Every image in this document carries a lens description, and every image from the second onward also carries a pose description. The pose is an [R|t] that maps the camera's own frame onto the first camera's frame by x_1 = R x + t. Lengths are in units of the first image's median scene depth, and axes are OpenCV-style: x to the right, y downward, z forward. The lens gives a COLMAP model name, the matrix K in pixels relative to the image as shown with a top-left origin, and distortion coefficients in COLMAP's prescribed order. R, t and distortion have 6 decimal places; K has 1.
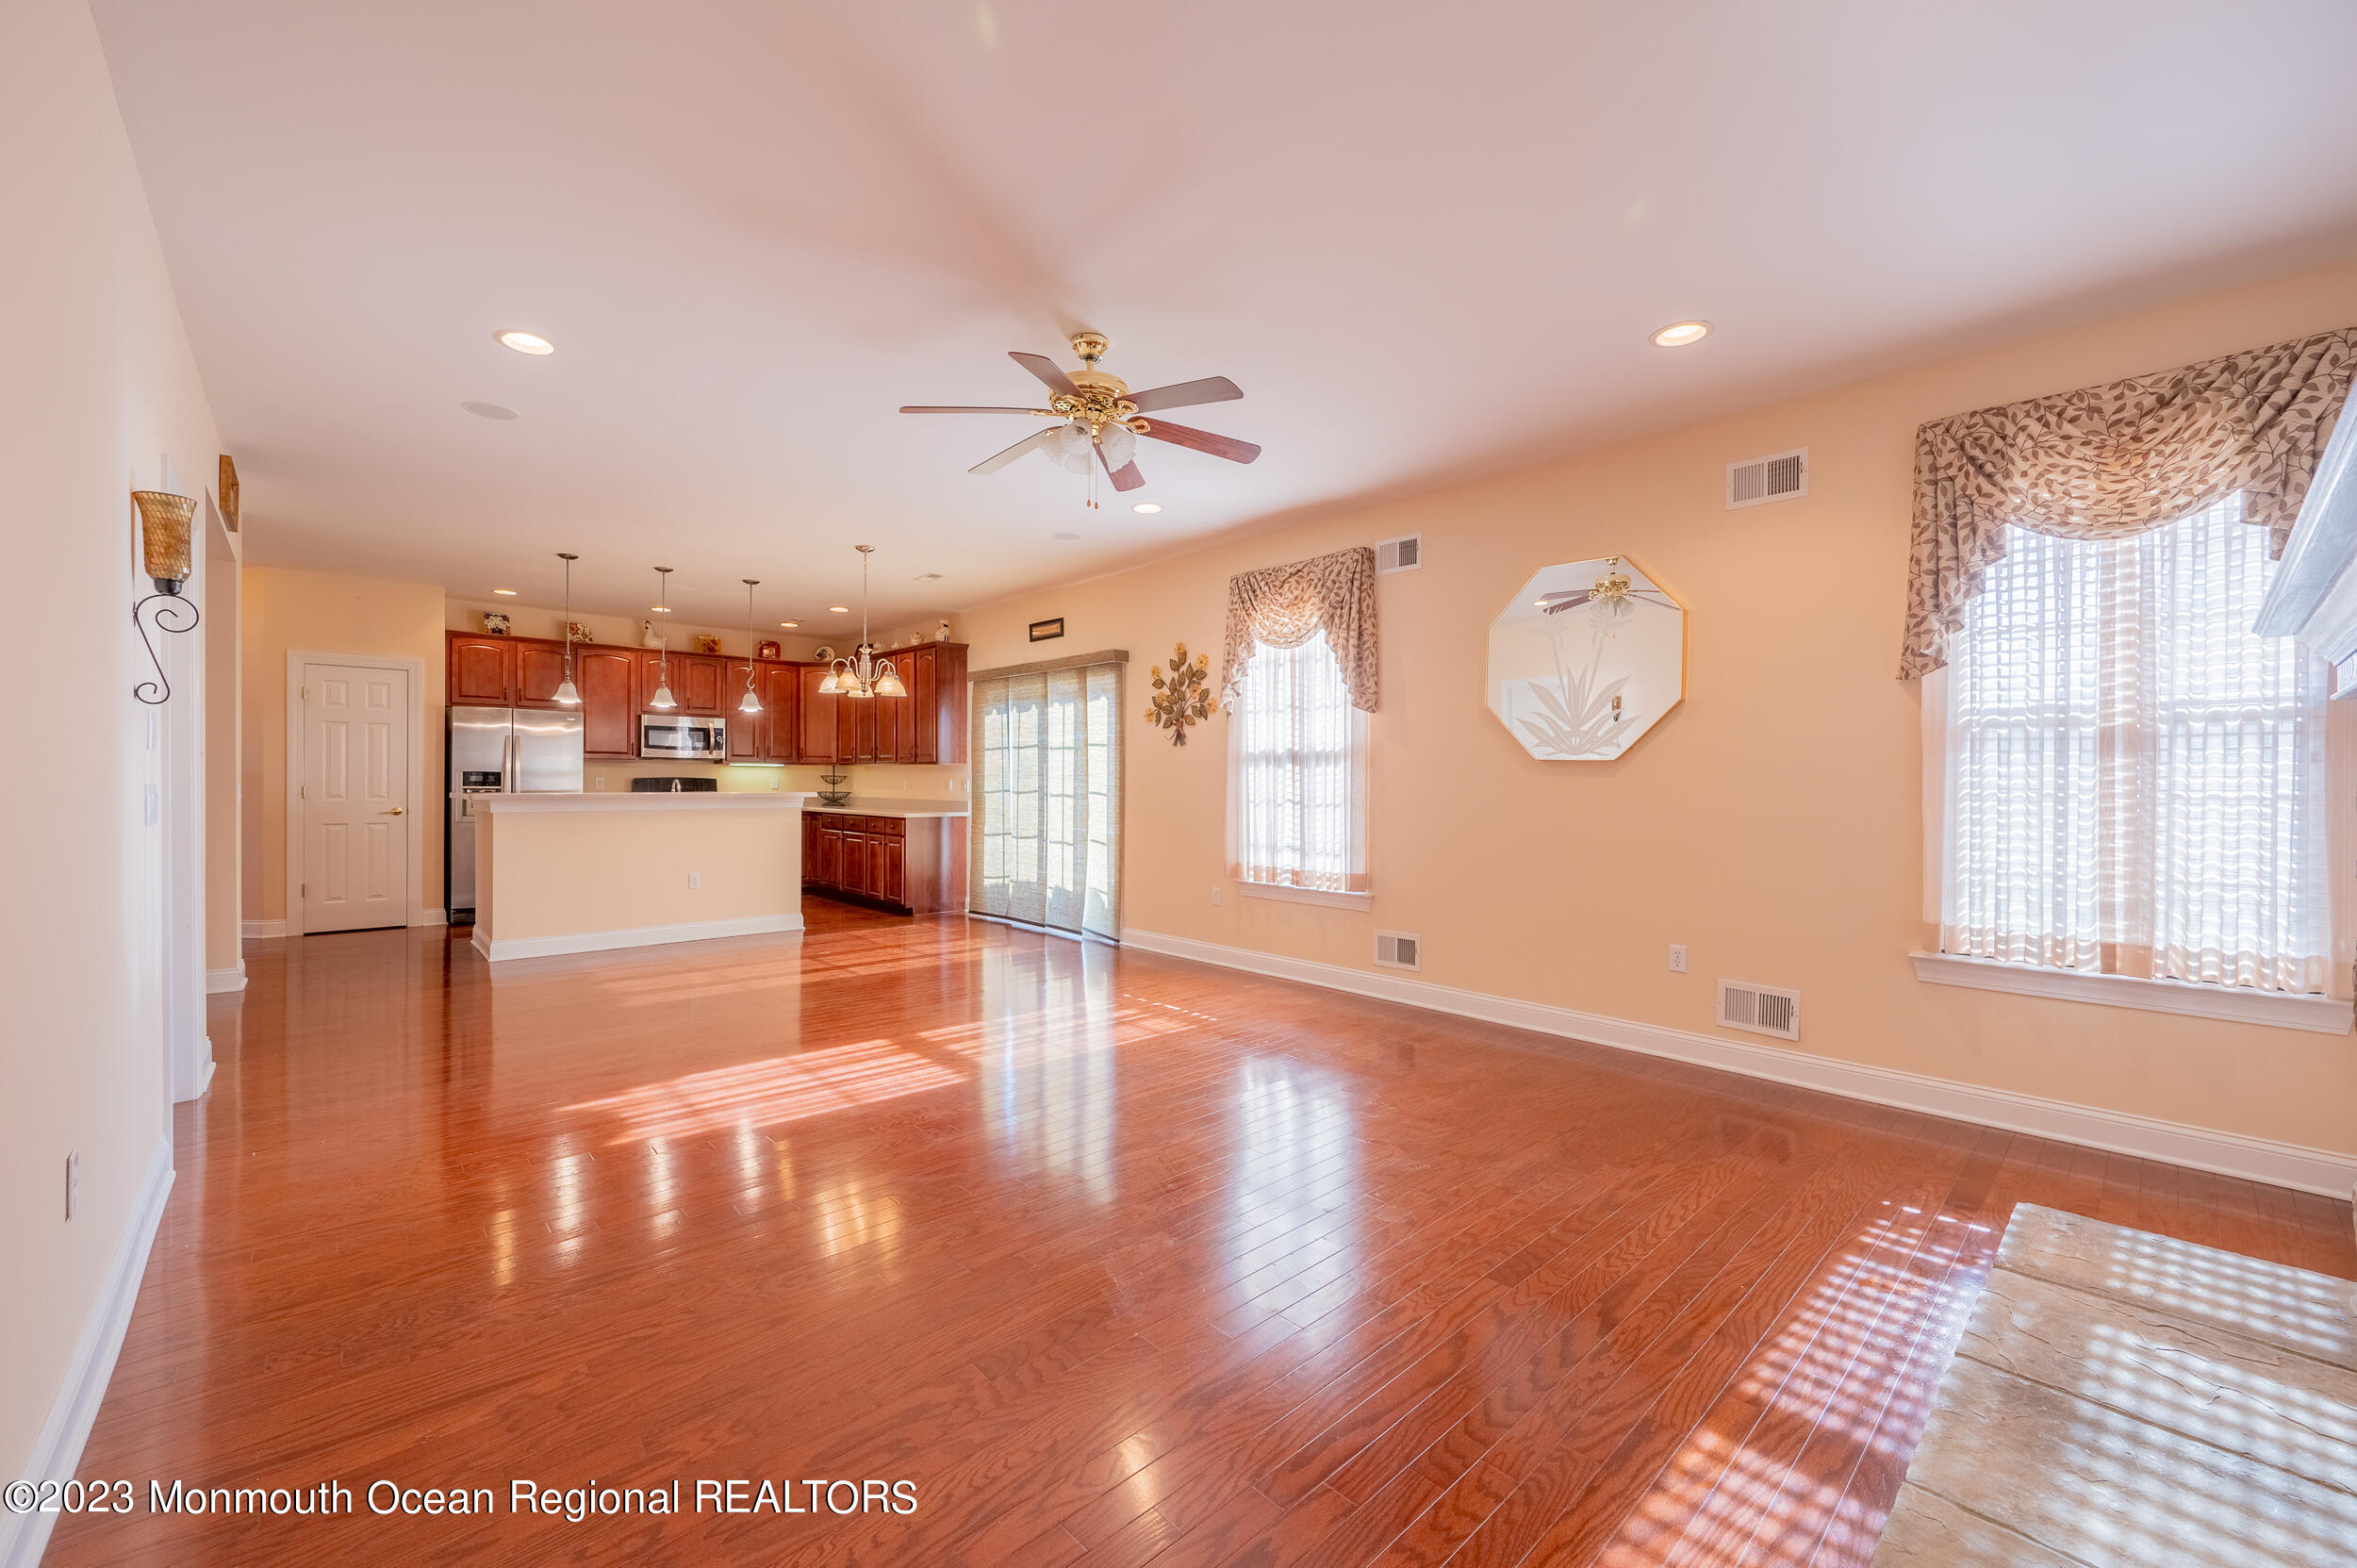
lens RADIAL K [[930.2, 0, 1167.8], [0, 930.2, 781.8], [0, 0, 1]] dist [-0.000488, -0.000740]
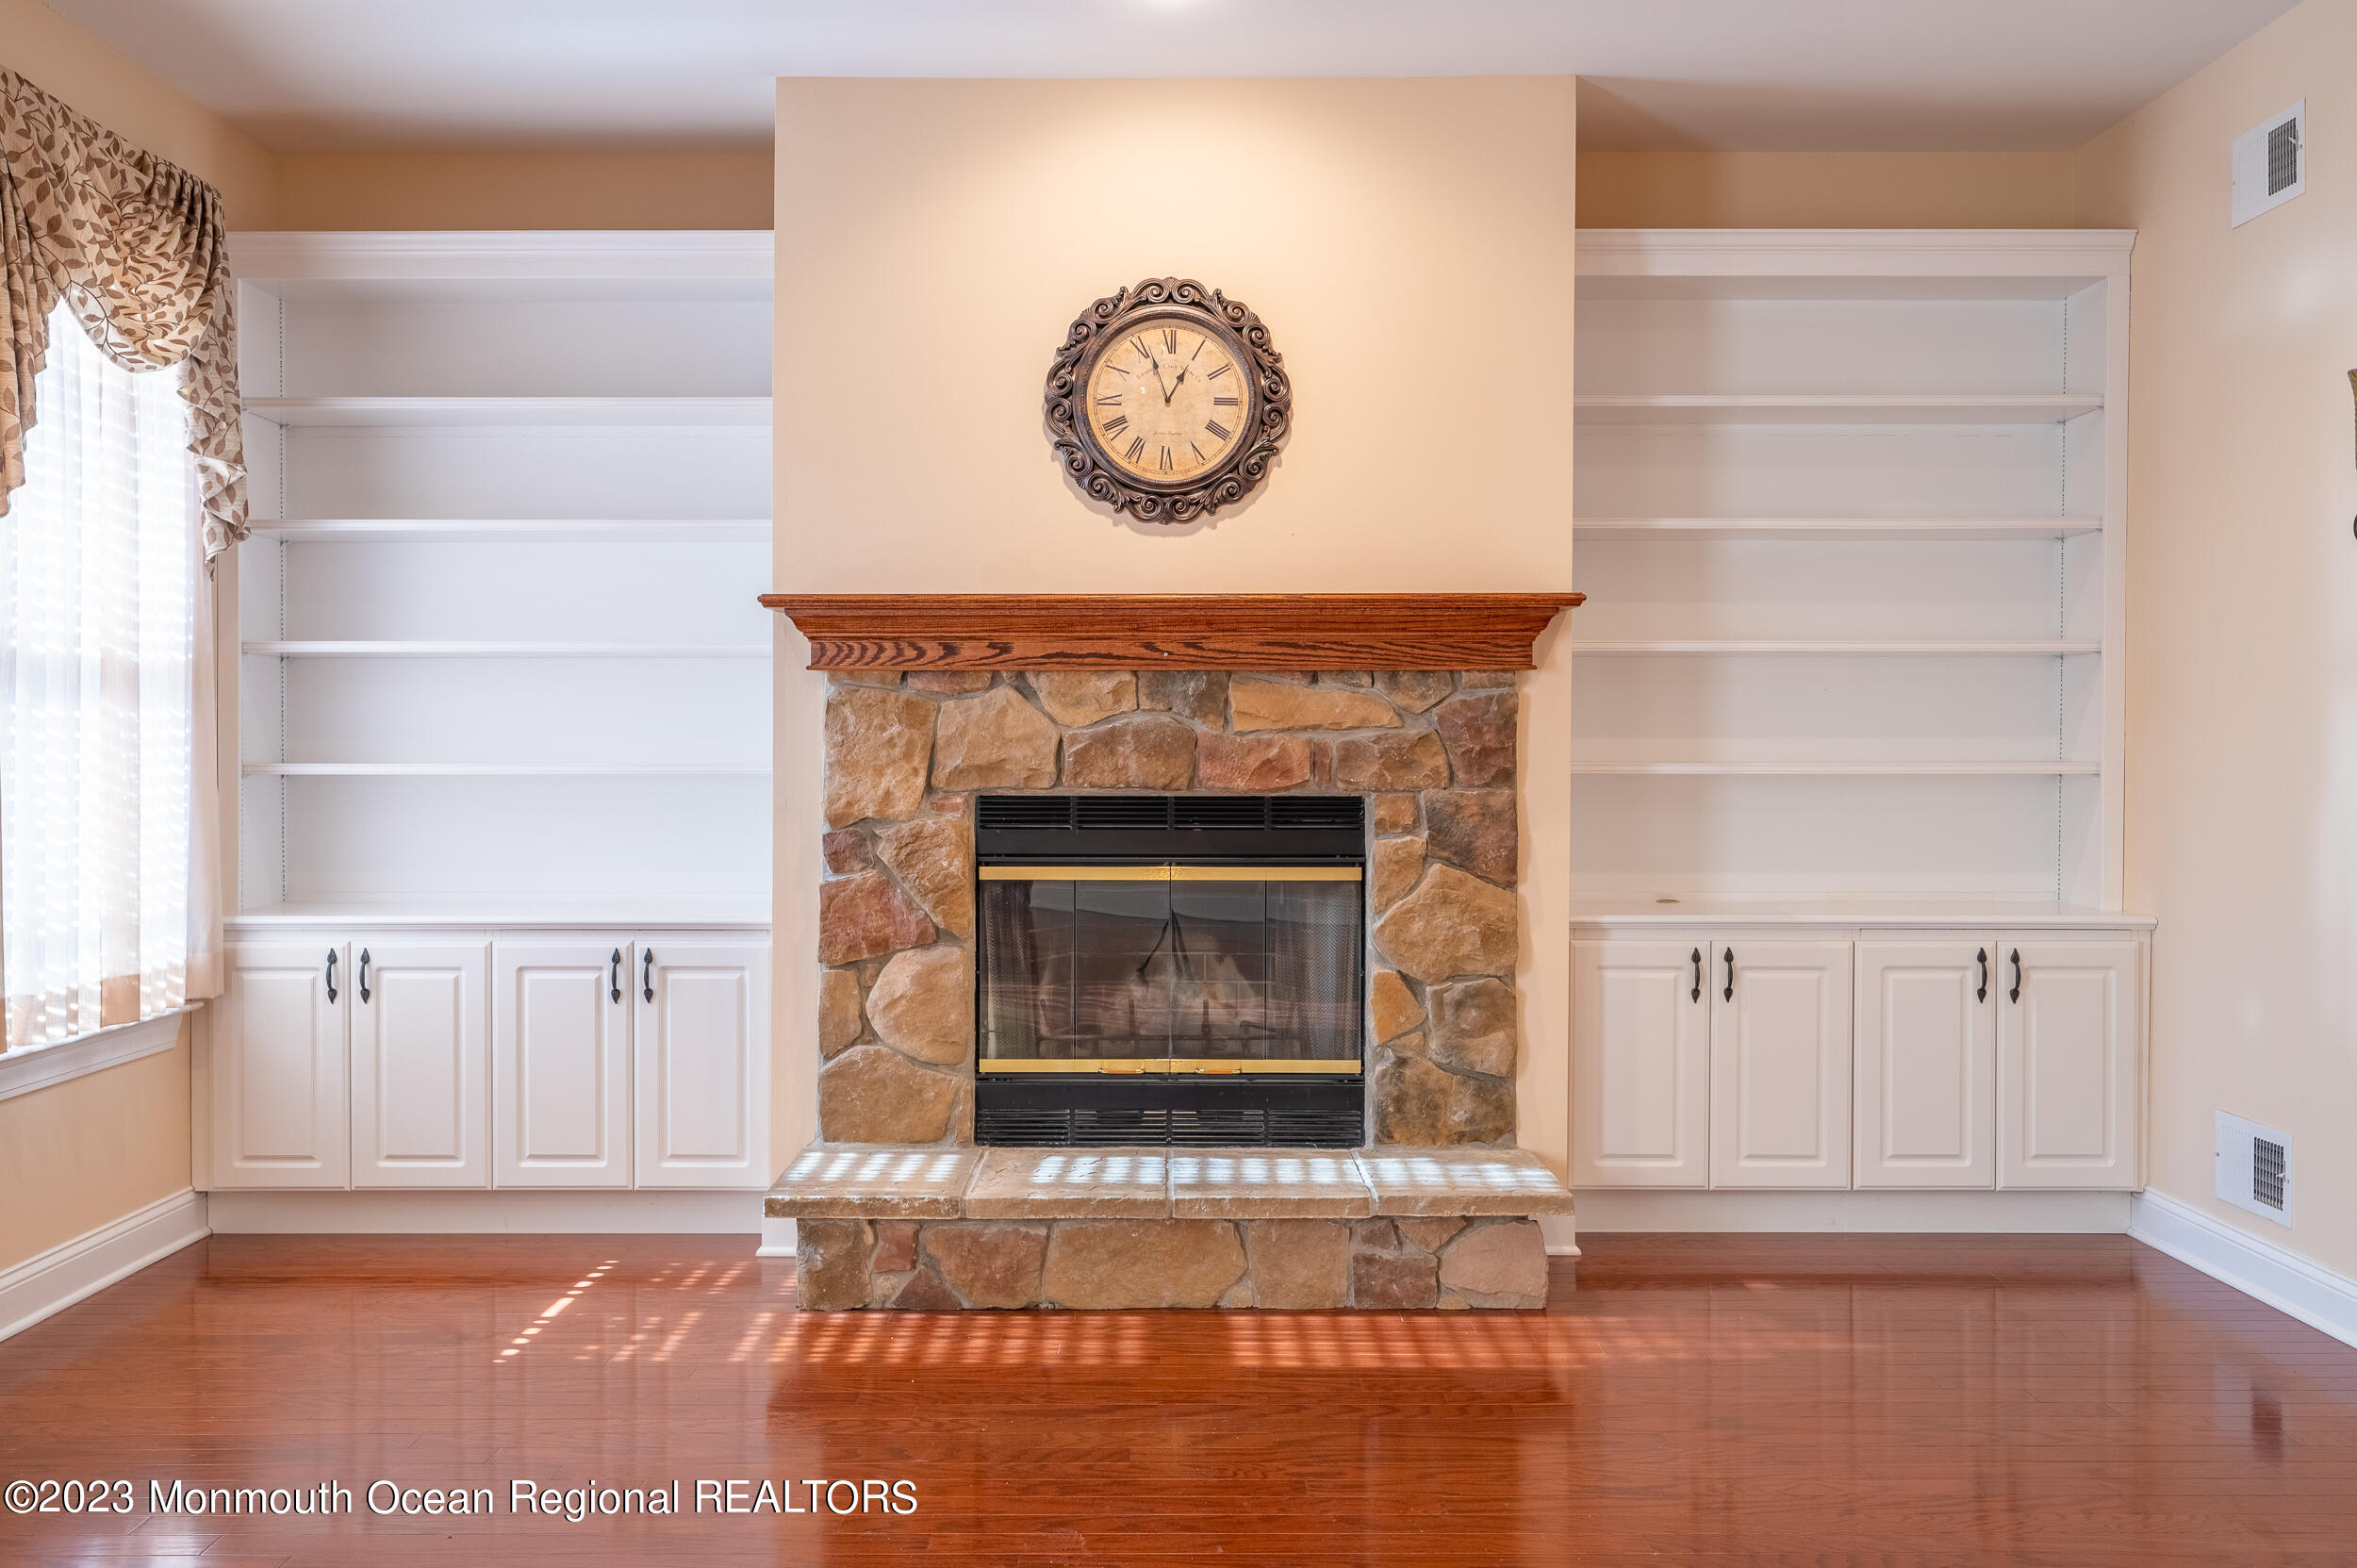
lens RADIAL K [[2041.7, 0, 1173.1], [0, 2041.7, 767.0], [0, 0, 1]] dist [-0.001389, -0.004269]
pose [[-0.740546, -0.013210, 0.671876, -0.237837], [-0.004120, 0.999877, 0.015118, -0.001441], [-0.671993, 0.008427, -0.740510, 0.726070]]
